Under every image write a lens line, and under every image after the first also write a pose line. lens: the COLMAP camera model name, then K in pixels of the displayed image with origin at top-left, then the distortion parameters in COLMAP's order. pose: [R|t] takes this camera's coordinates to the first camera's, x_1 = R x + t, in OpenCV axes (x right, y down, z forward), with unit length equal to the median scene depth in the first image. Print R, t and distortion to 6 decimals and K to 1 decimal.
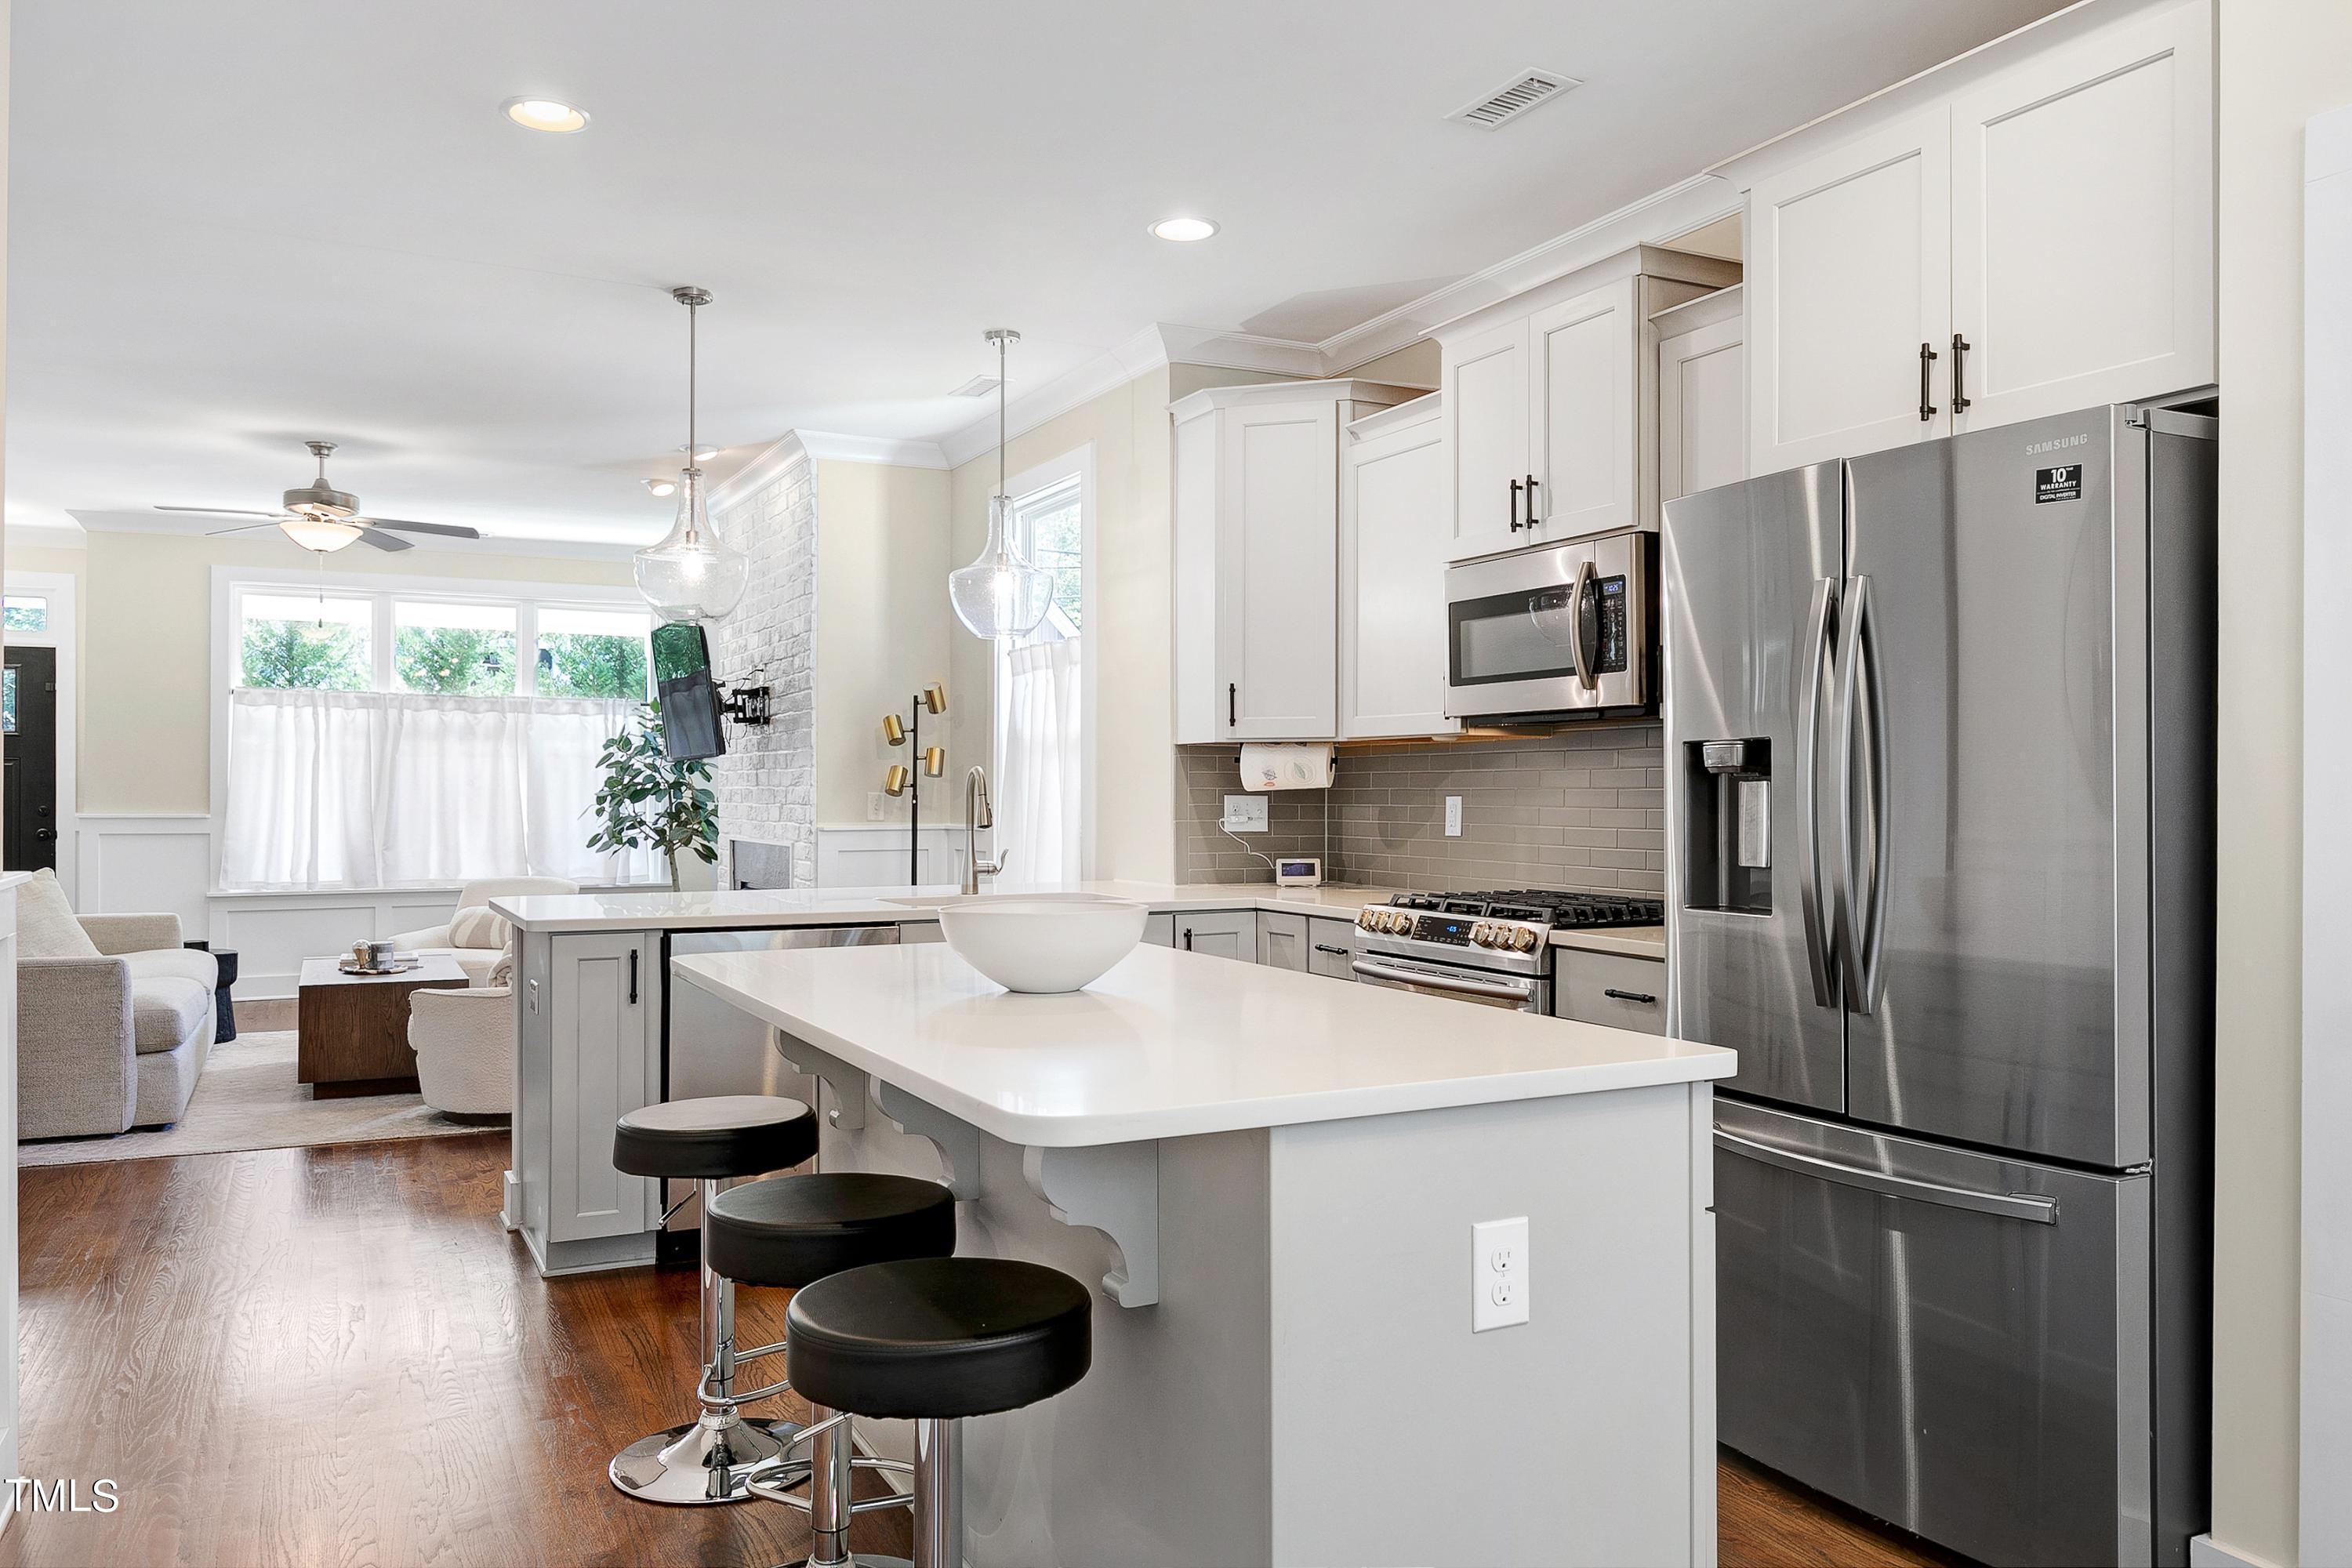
lens RADIAL K [[1807.7, 0, 1201.8], [0, 1807.7, 785.6], [0, 0, 1]] dist [-0.026241, 0.021923]
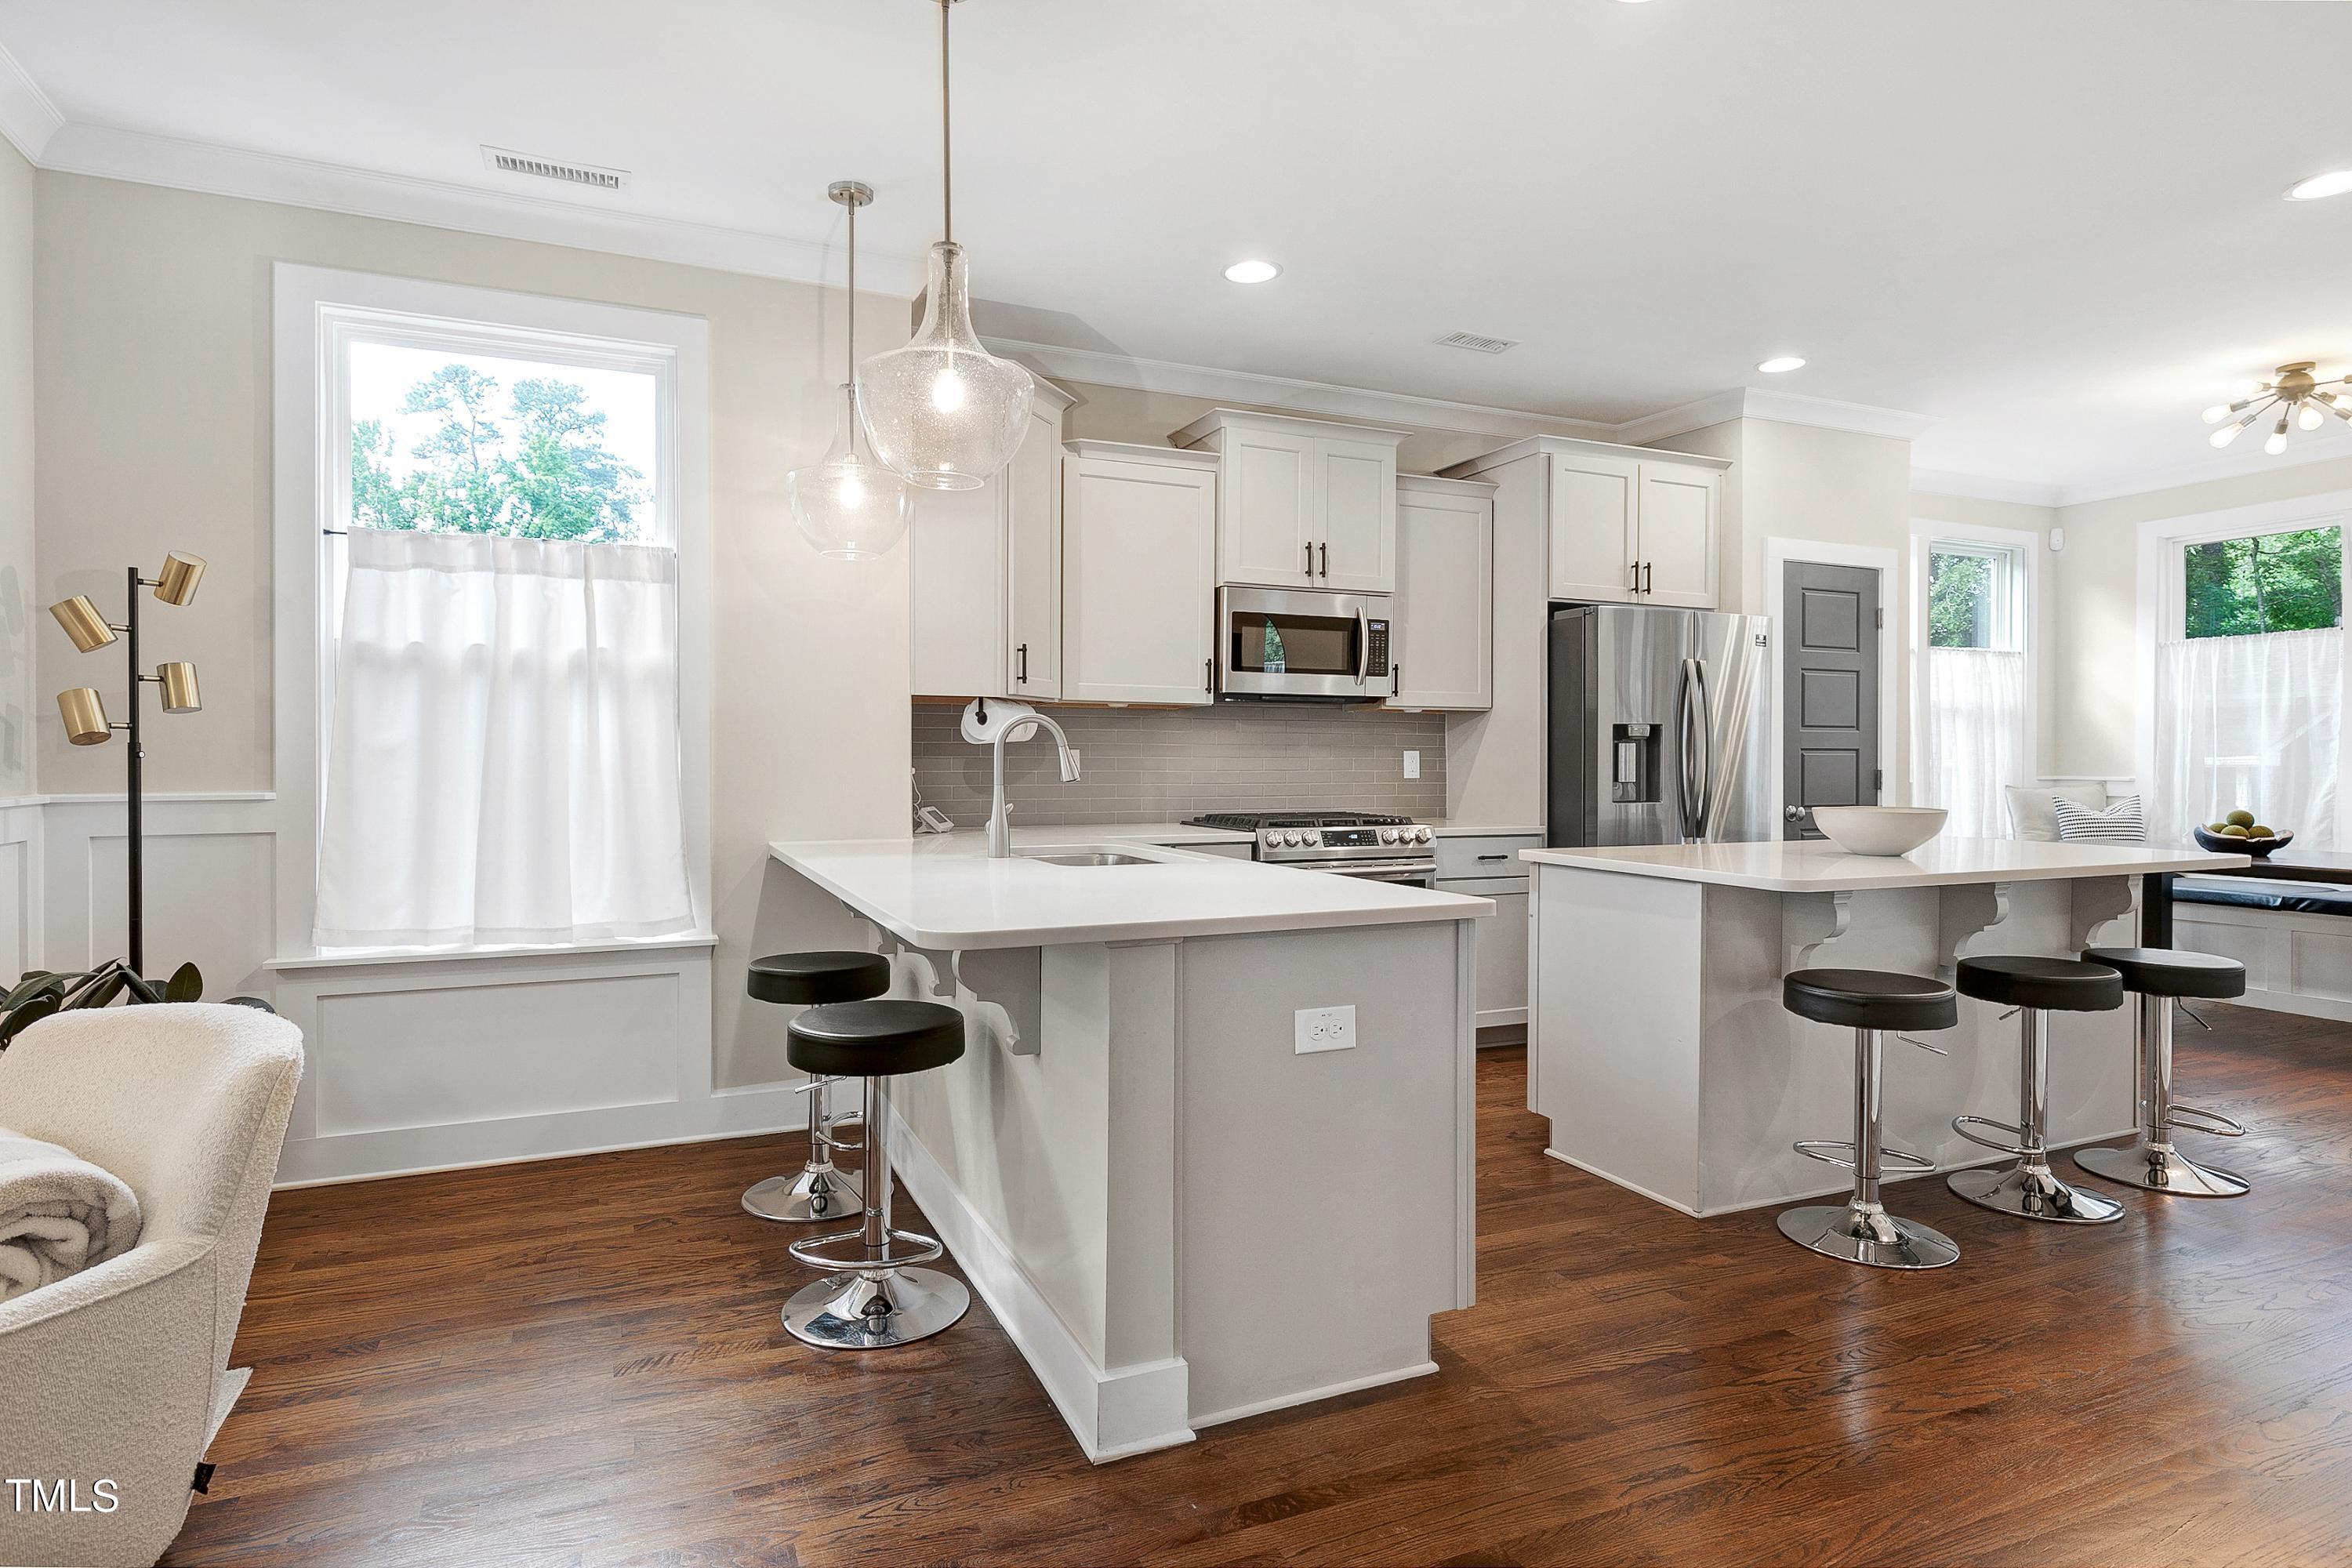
lens RADIAL K [[1231.6, 0, 1149.8], [0, 1231.6, 767.0], [0, 0, 1]] dist [0.004225, 0.001544]
pose [[0.052510, -0.007947, 0.998589, -0.844427], [-0.005896, 0.999948, 0.008268, 0.012197], [-0.998603, -0.006322, 0.052460, 1.040149]]
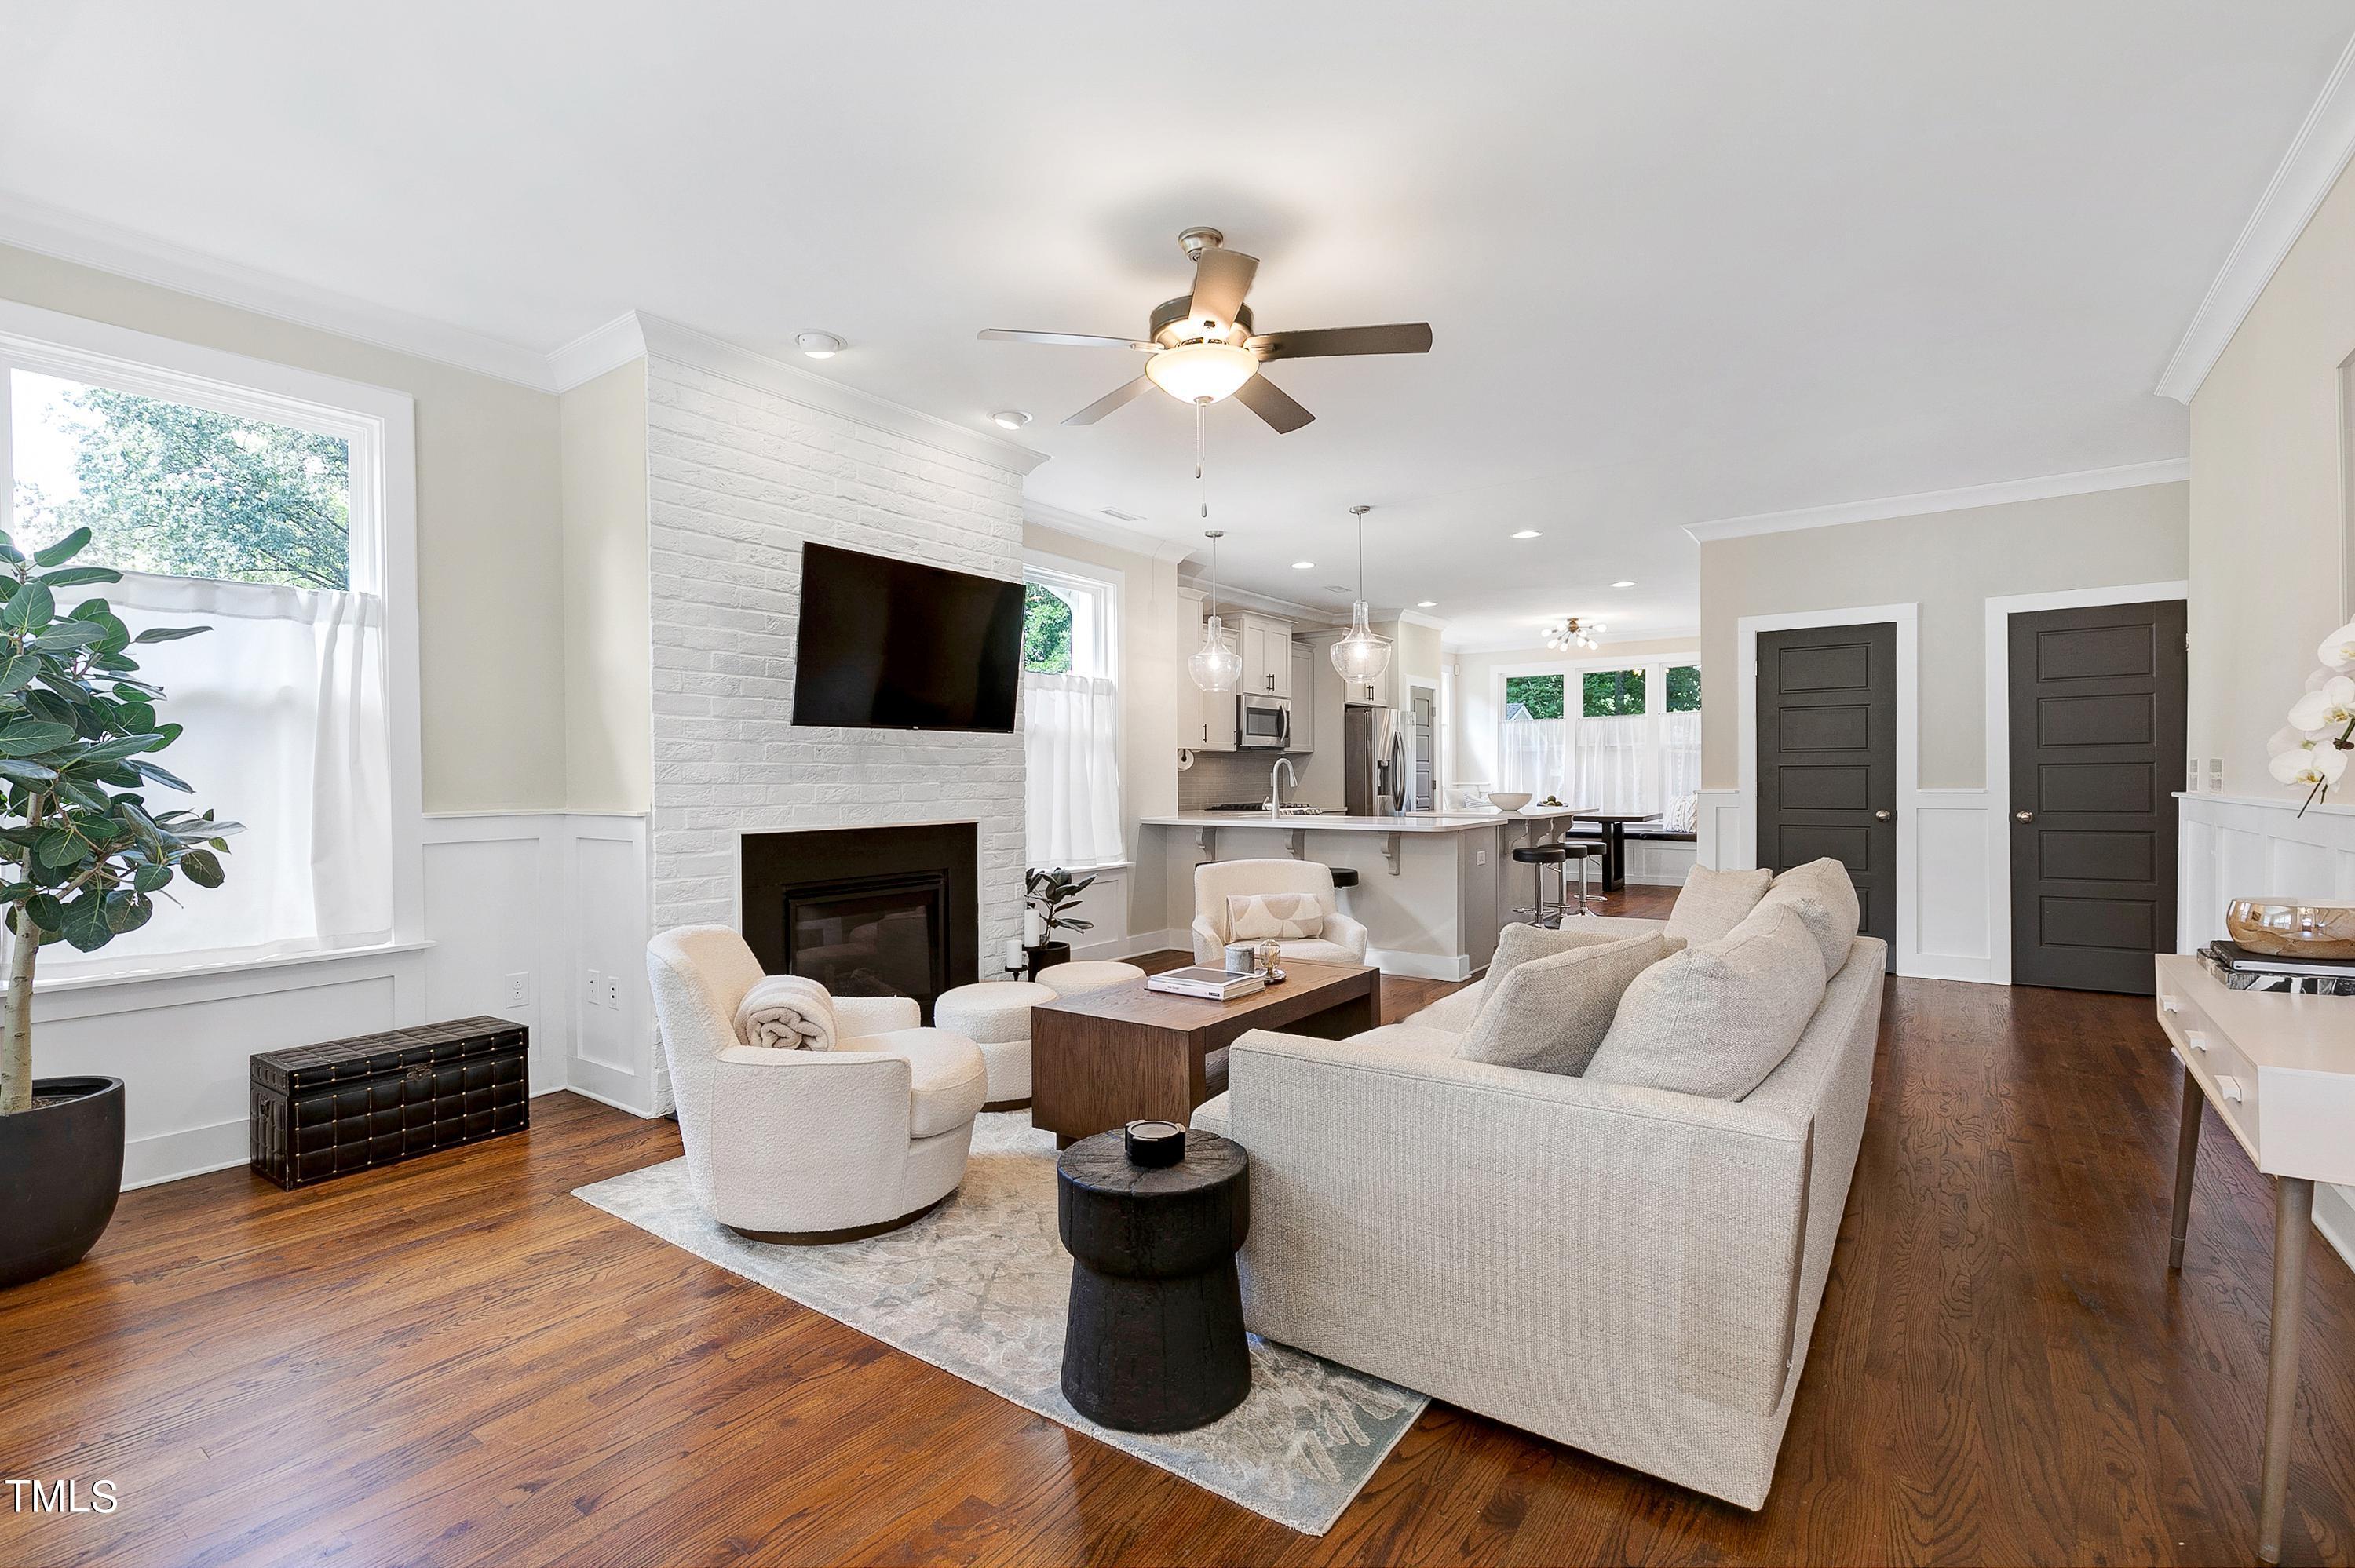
lens RADIAL K [[1104.3, 0, 1166.3], [0, 1104.3, 789.2], [0, 0, 1]] dist [0.020793, -0.004455]
pose [[-0.480455, -0.003732, 0.877011, -1.407985], [0.007121, 0.999941, 0.008156, 0.016828], [-0.876990, 0.010164, -0.480400, 2.030237]]
